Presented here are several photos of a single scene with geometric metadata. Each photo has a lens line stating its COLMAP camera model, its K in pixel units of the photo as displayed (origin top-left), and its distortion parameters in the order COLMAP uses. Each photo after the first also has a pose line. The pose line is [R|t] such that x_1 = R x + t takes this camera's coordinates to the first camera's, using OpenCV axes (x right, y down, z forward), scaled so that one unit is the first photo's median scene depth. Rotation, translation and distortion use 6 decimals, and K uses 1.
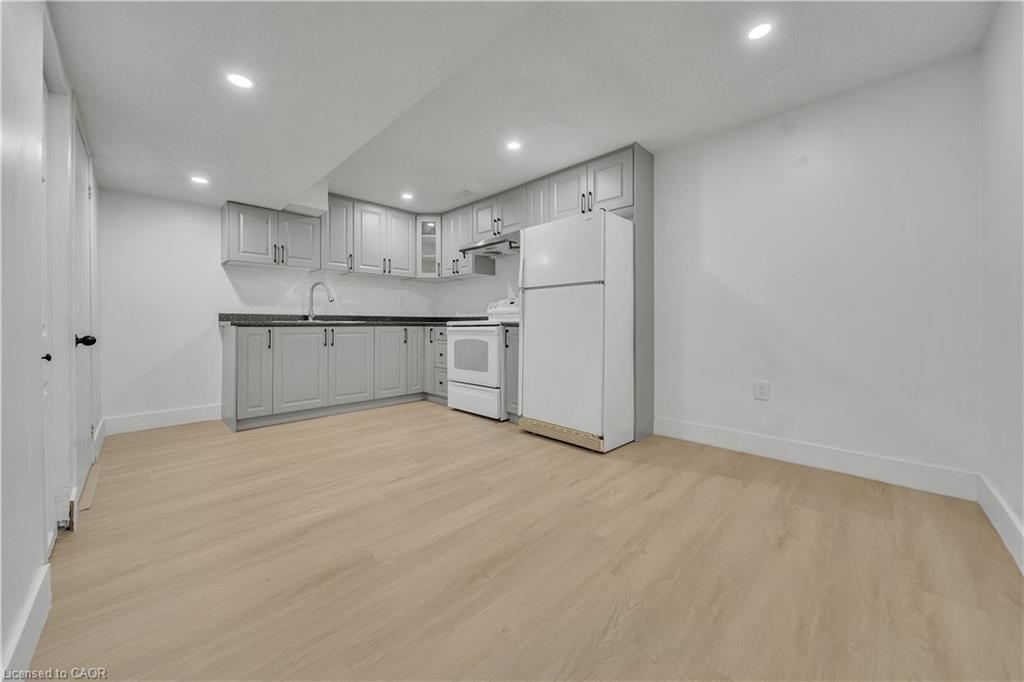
lens RADIAL K [[367.3, 0, 506.3], [0, 367.3, 314.8], [0, 0, 1]] dist [0.000123, 0.000027]
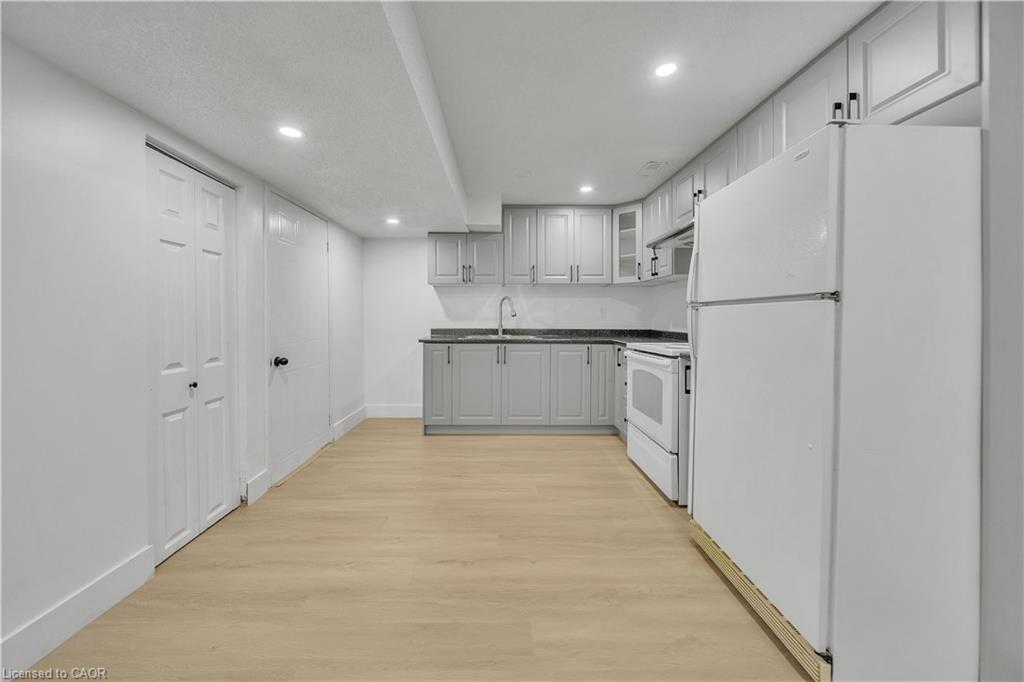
lens RADIAL K [[367.3, 0, 506.3], [0, 367.3, 314.8], [0, 0, 1]] dist [0.000123, 0.000027]
pose [[0.718335, -0.001908, -0.695695, 0.197488], [0.012647, 0.999867, 0.010316, -0.052397], [0.695582, -0.016208, 0.718264, 0.296054]]
